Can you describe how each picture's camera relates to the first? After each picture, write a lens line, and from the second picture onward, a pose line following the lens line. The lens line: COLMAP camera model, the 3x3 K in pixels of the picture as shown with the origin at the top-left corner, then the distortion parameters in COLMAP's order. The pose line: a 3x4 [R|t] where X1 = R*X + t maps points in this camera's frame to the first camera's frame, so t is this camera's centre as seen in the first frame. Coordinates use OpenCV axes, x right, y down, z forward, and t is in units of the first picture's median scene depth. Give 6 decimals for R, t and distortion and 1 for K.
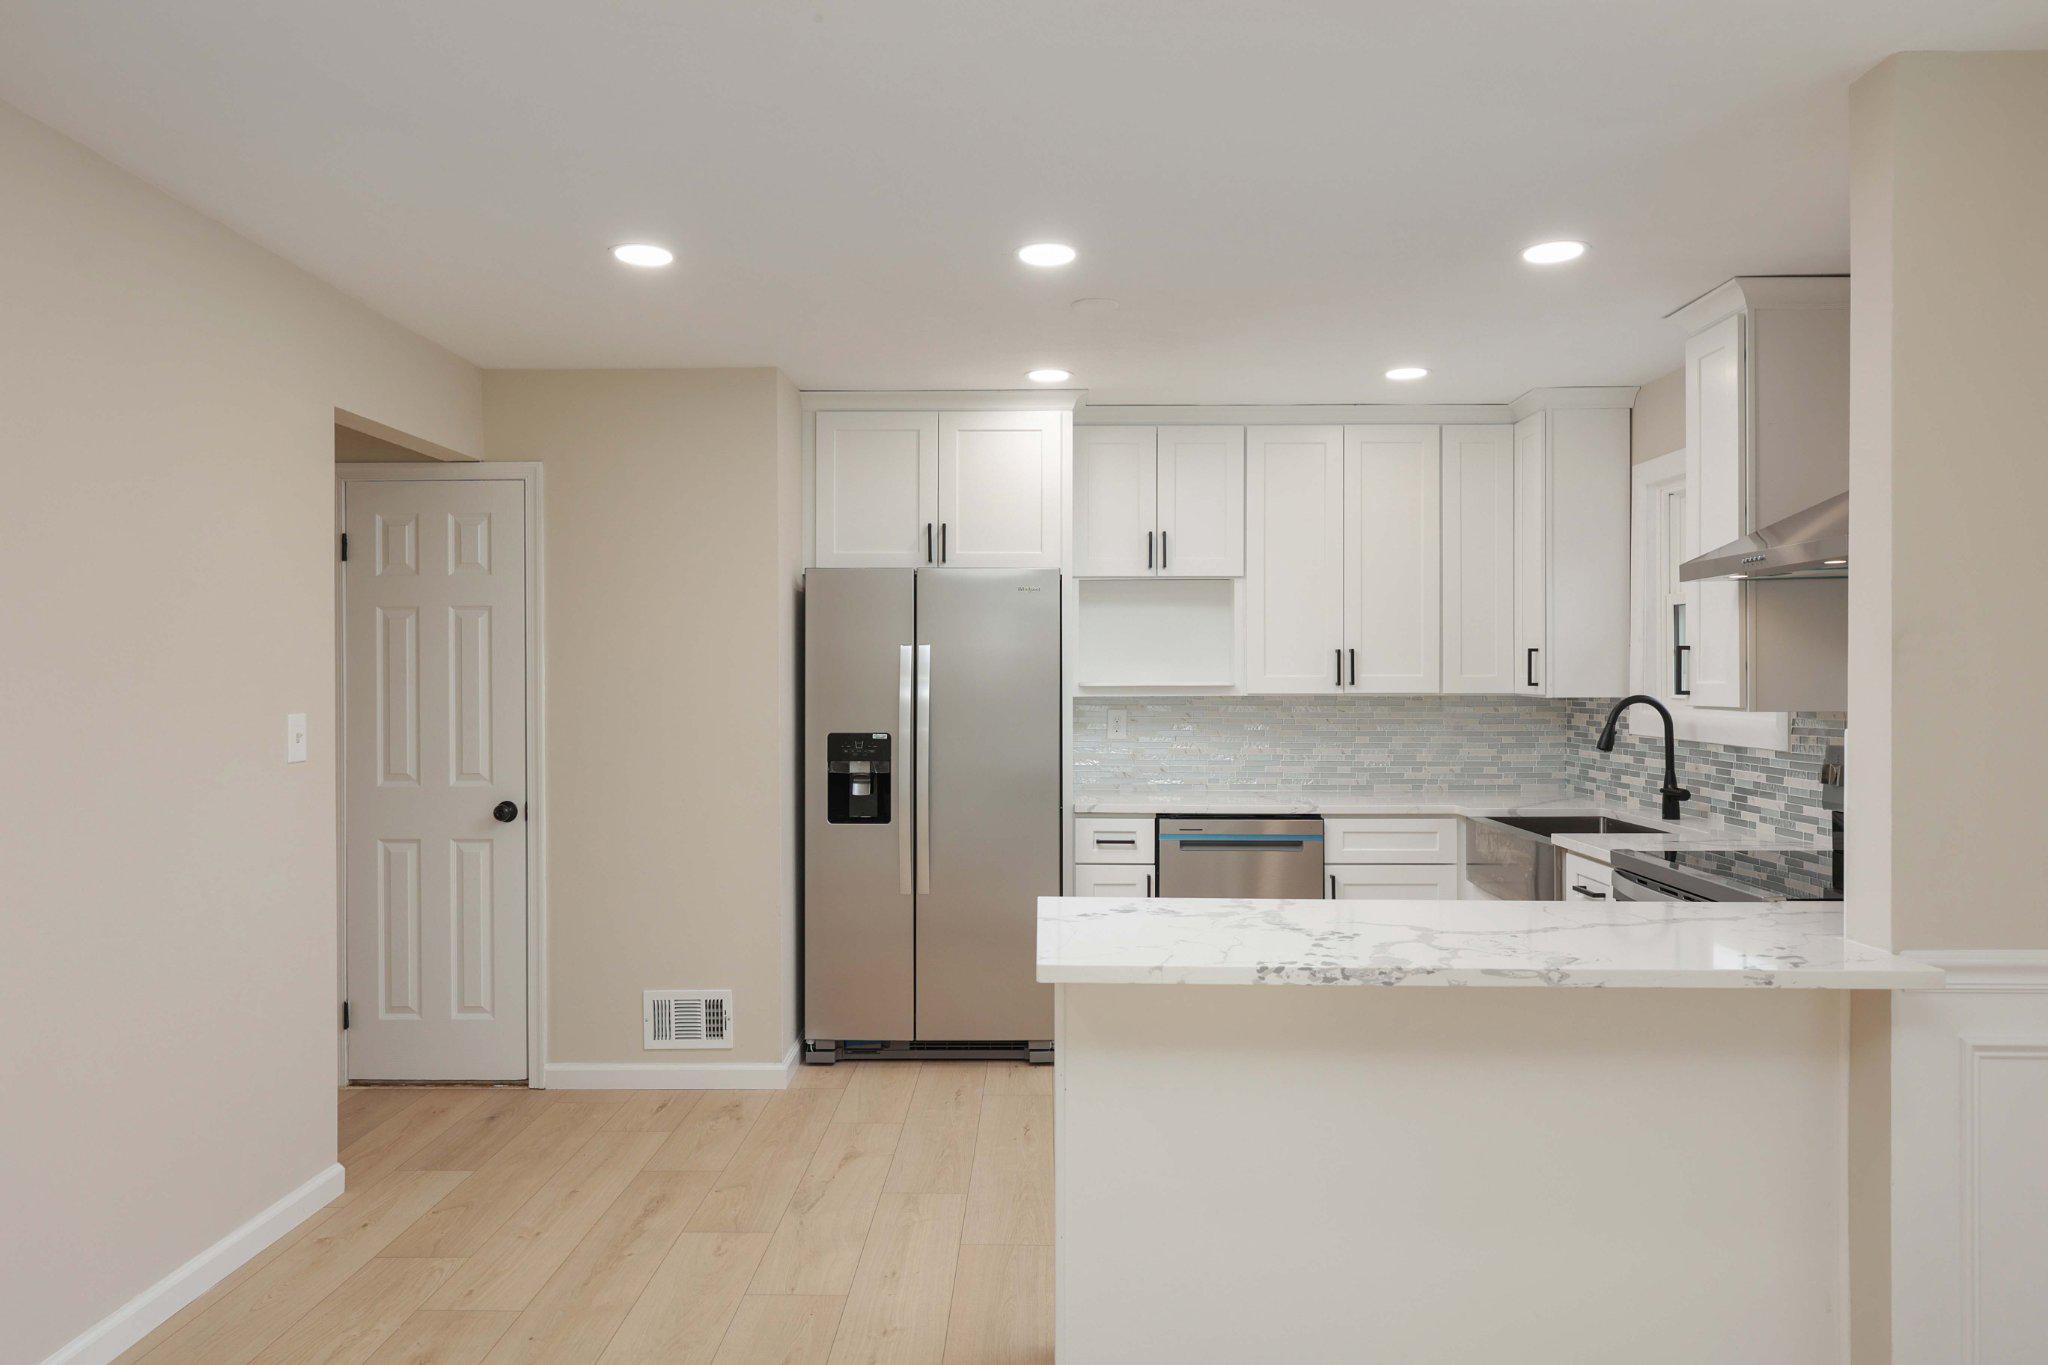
lens RADIAL K [[1344.4, 0, 1034.0], [0, 1344.4, 673.6], [0, 0, 1]] dist [0.001461, 0.001206]
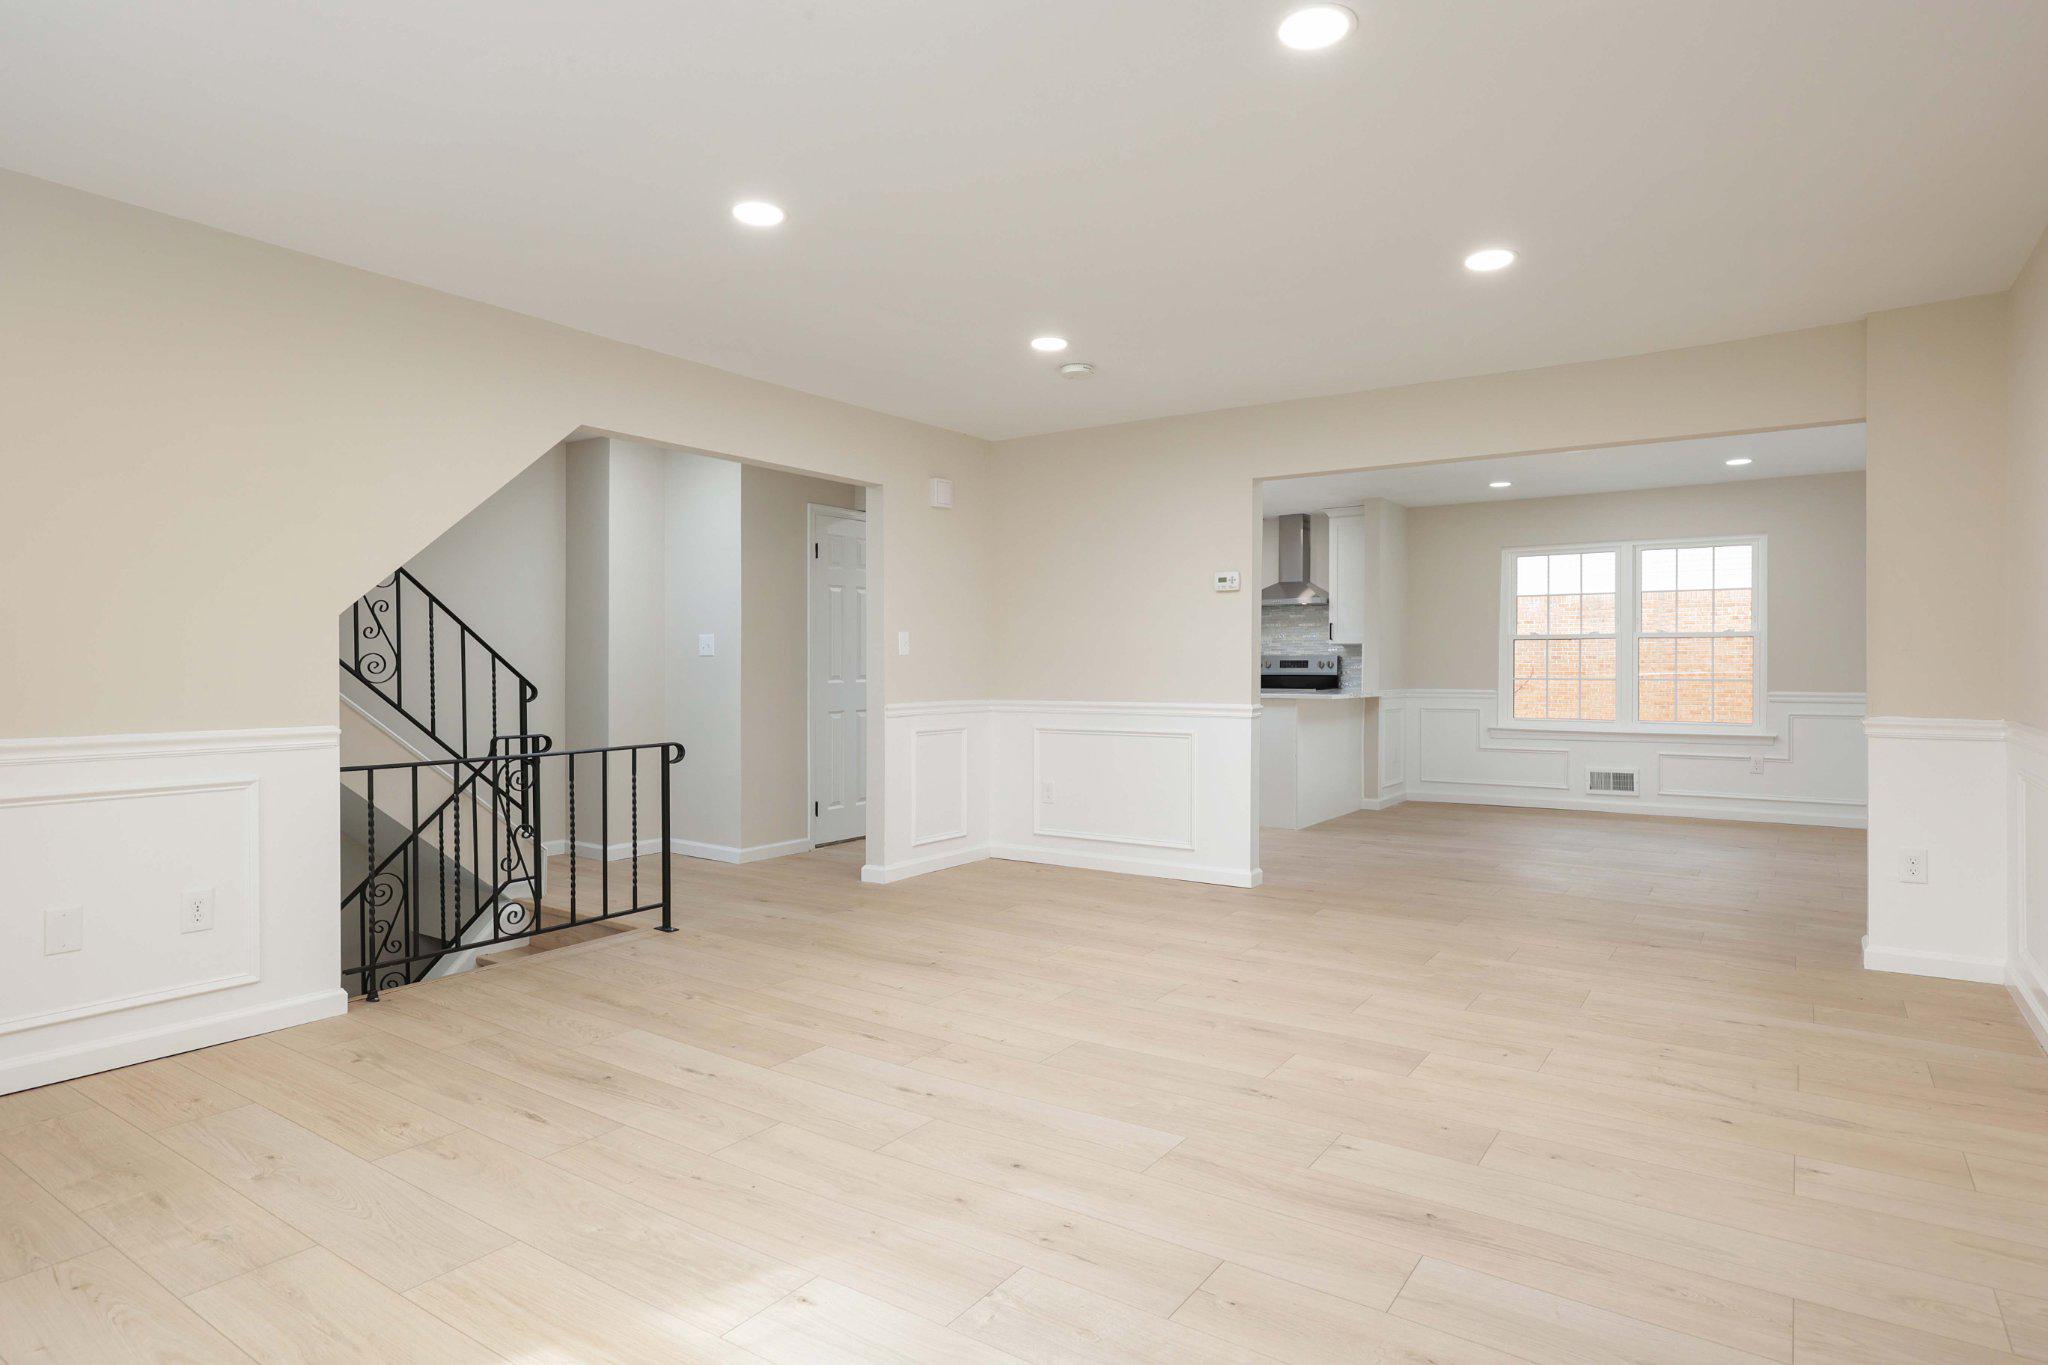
lens RADIAL K [[1124.2, 0, 973.2], [0, 1124.2, 676.4], [0, 0, 1]] dist [0.007013, -0.002283]
pose [[0.583039, -0.008892, 0.812396, -1.606256], [-0.000310, 0.999938, 0.011168, 0.055803], [-0.812444, -0.006763, 0.583000, -0.056643]]
